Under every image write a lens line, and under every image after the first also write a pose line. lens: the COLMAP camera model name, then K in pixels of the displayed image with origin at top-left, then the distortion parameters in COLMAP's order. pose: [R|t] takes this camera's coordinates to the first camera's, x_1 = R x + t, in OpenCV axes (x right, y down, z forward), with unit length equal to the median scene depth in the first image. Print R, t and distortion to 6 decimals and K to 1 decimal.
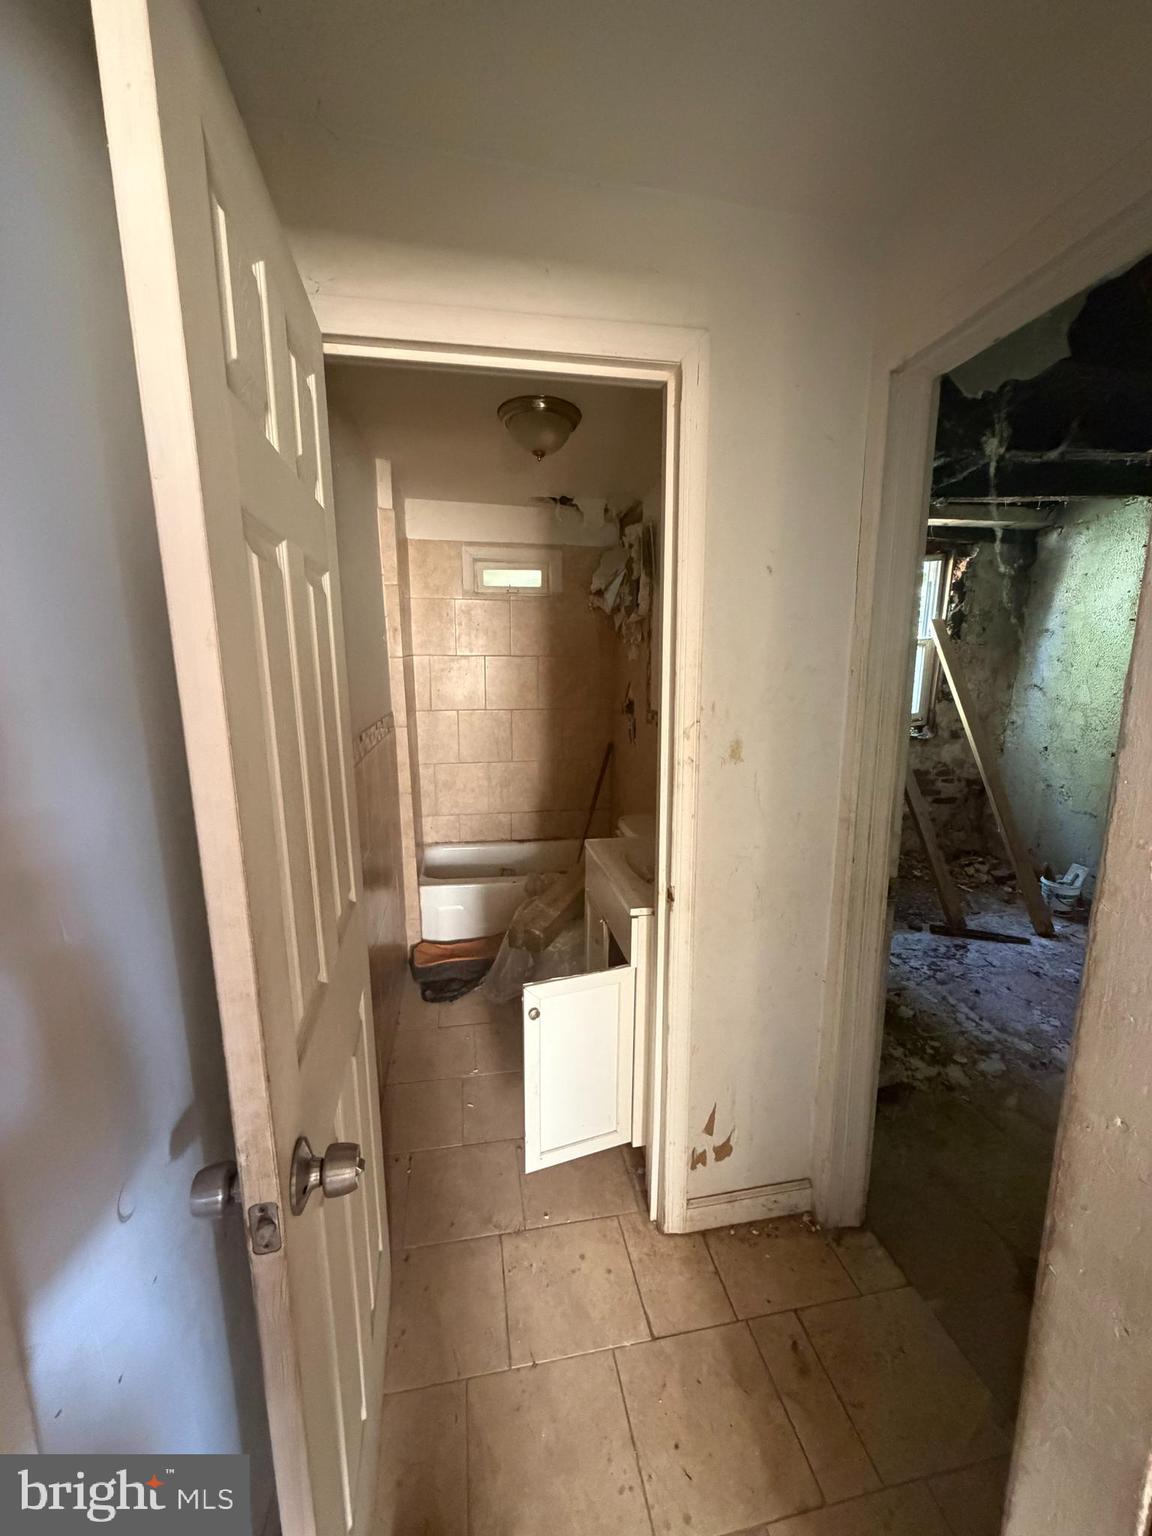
lens RADIAL K [[616.0, 0, 573.8], [0, 616.0, 767.3], [0, 0, 1]] dist [0.002060, -0.000021]
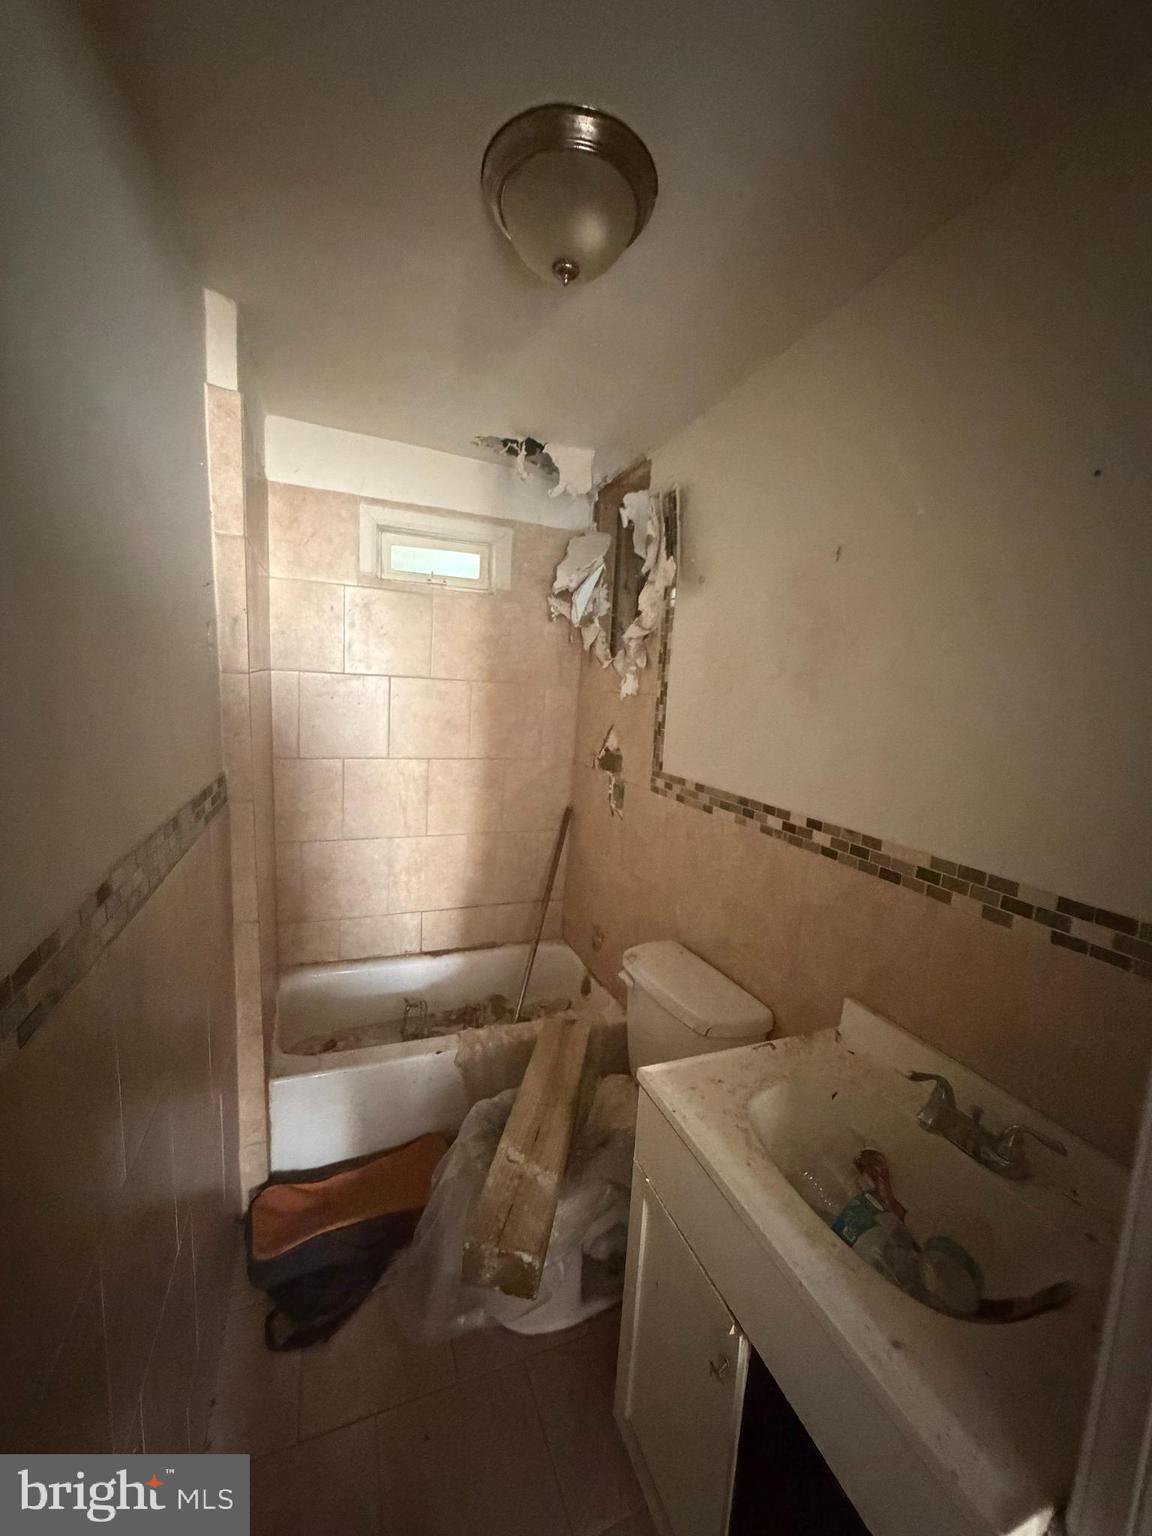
lens RADIAL K [[616.0, 0, 580.5], [0, 616.0, 765.7], [0, 0, 1]] dist [0.002060, -0.000021]
pose [[0.977294, 0.021660, 0.210778, -0.086300], [-0.012844, 0.998988, -0.043106, -0.062894], [-0.211498, 0.039420, 0.976583, 0.337036]]
